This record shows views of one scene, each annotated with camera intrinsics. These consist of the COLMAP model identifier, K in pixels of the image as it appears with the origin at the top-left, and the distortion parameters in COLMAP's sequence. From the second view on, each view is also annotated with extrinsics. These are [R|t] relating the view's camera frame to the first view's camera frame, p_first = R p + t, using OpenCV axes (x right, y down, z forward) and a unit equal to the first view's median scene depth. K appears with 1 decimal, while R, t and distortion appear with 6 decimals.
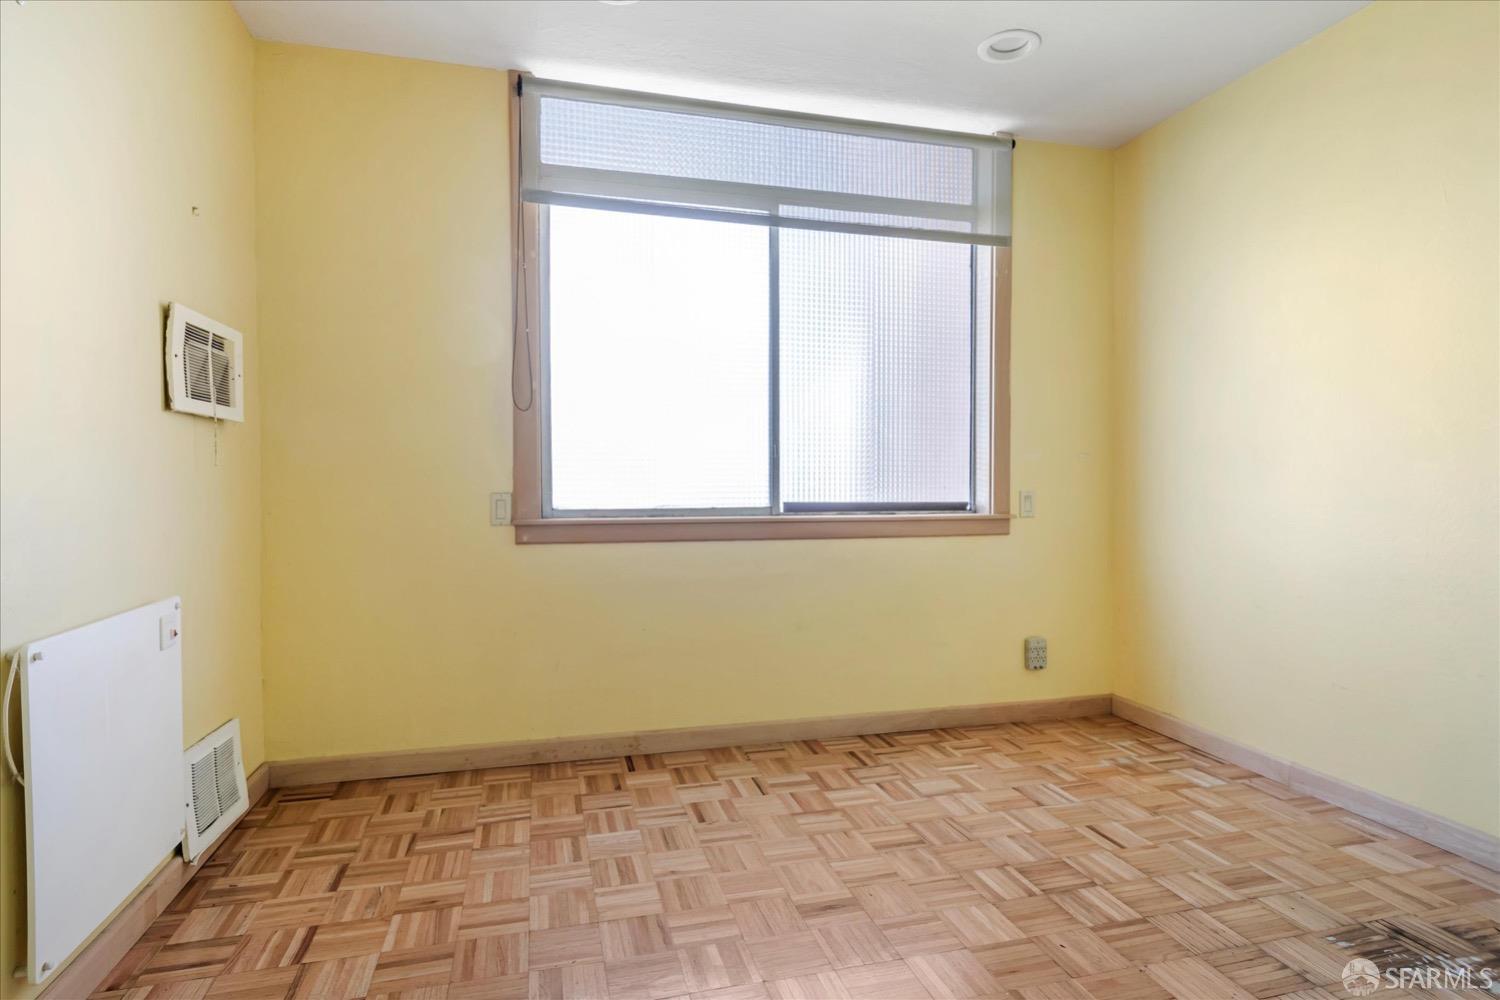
lens RADIAL K [[795.1, 0, 750.0], [0, 795.1, 500.0], [0, 0, 1]] dist [0.034628, -0.033845]
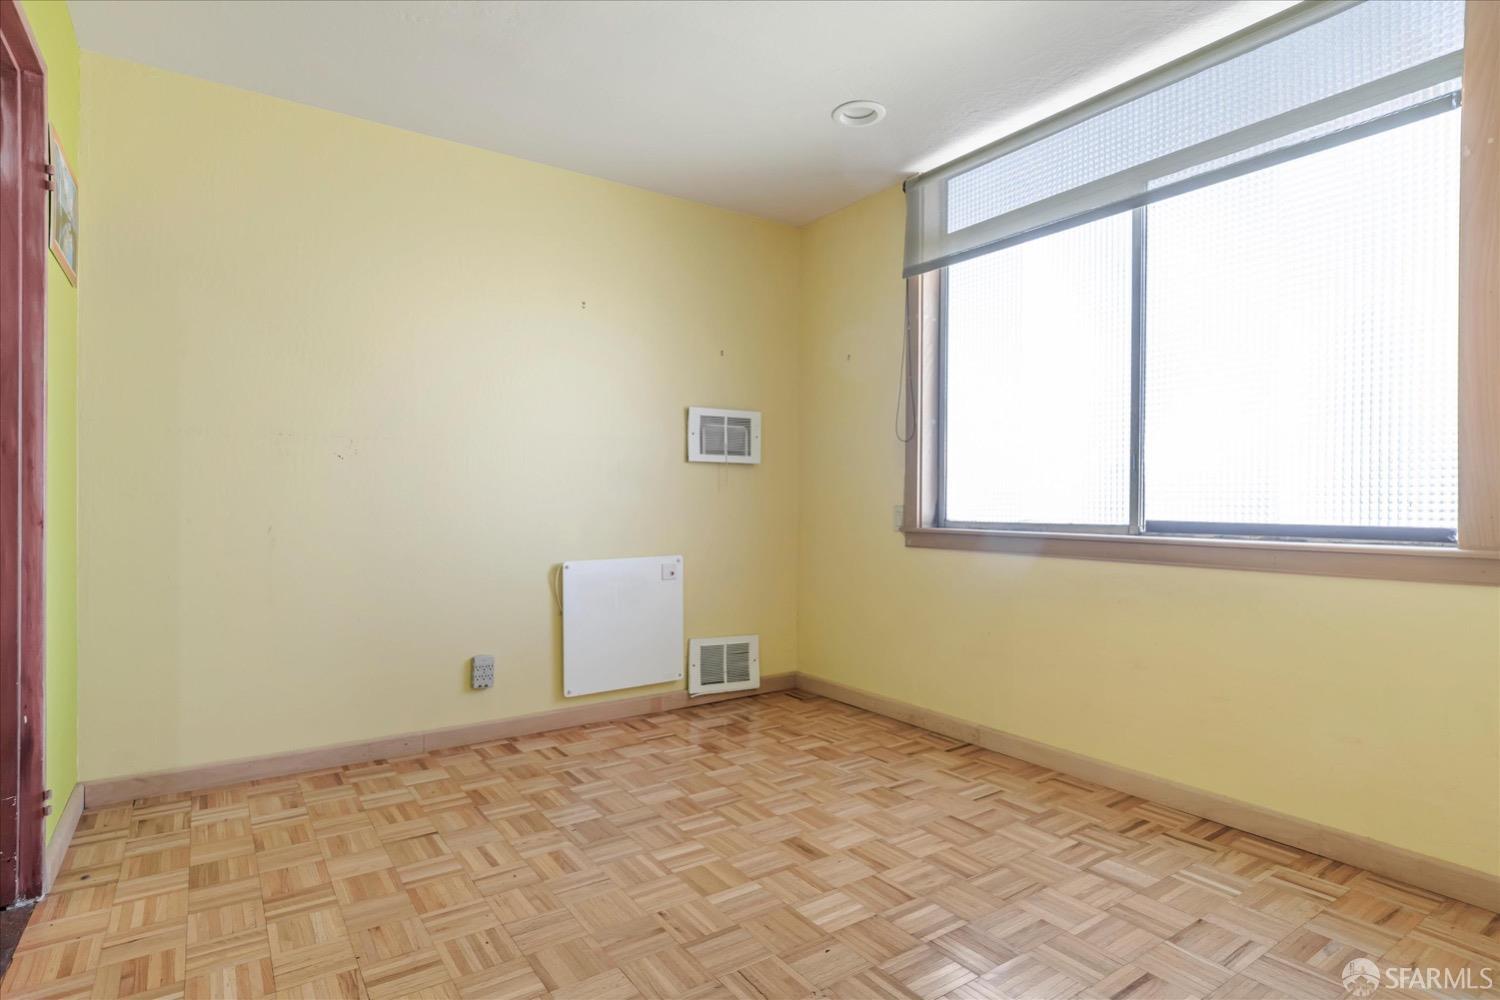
lens RADIAL K [[795.1, 0, 751.4], [0, 795.1, 506.2], [0, 0, 1]] dist [0.006252, -0.007783]
pose [[0.329919, 0.008131, -0.943974, 0.807966], [-0.020089, 0.999797, 0.001591, -0.005957], [0.943795, 0.018439, 0.330015, 0.347052]]
